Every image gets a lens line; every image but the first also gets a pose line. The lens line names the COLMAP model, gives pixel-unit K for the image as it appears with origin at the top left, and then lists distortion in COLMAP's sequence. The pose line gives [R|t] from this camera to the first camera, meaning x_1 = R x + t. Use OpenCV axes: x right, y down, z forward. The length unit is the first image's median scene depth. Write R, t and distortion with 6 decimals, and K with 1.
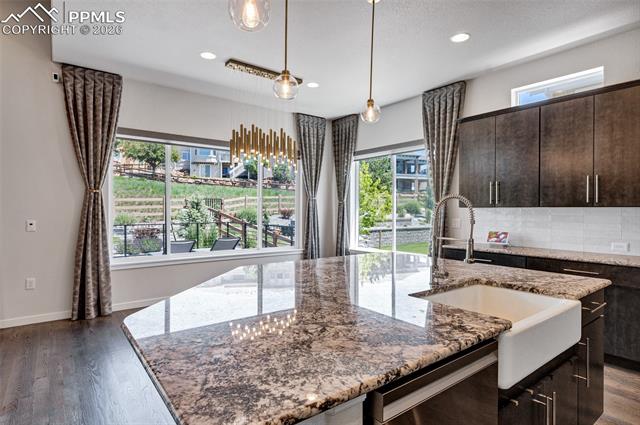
lens RADIAL K [[347.9, 0, 323.4], [0, 347.9, 212.6], [0, 0, 1]] dist [-0.002330, -0.000219]
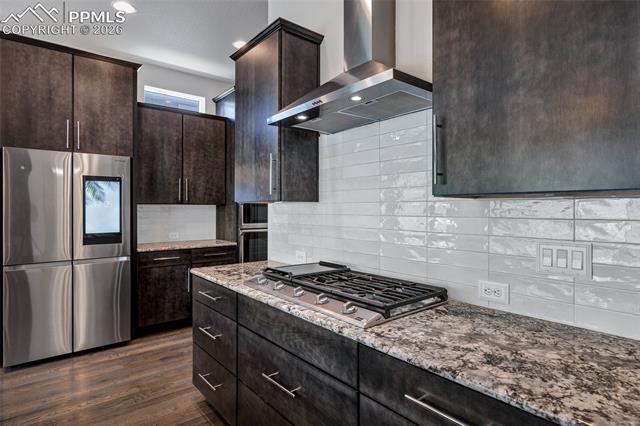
lens RADIAL K [[347.9, 0, 323.9], [0, 347.9, 209.1], [0, 0, 1]] dist [-0.002330, -0.000219]
pose [[-0.016141, -0.003180, 0.999865, -0.356808], [0.011300, 0.999931, 0.003362, 0.003484], [-0.999806, 0.011353, -0.016104, 0.162804]]
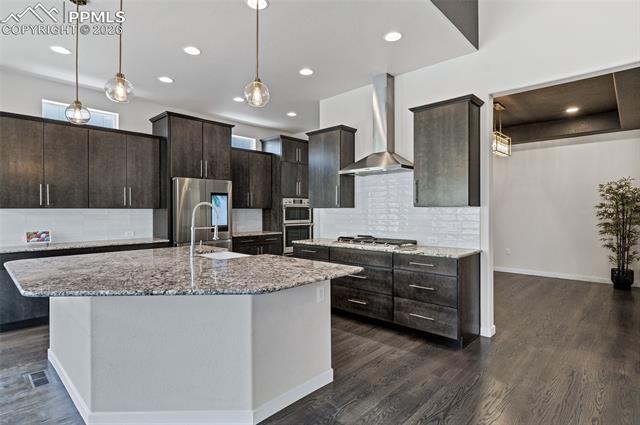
lens RADIAL K [[350.4, 0, 319.4], [0, 350.4, 213.9], [0, 0, 1]] dist [-0.003205, -0.000285]
pose [[-0.159168, -0.008257, 0.987217, -0.729028], [0.013596, 0.999852, 0.010555, 0.001371], [-0.987158, 0.015102, -0.159032, 0.354432]]
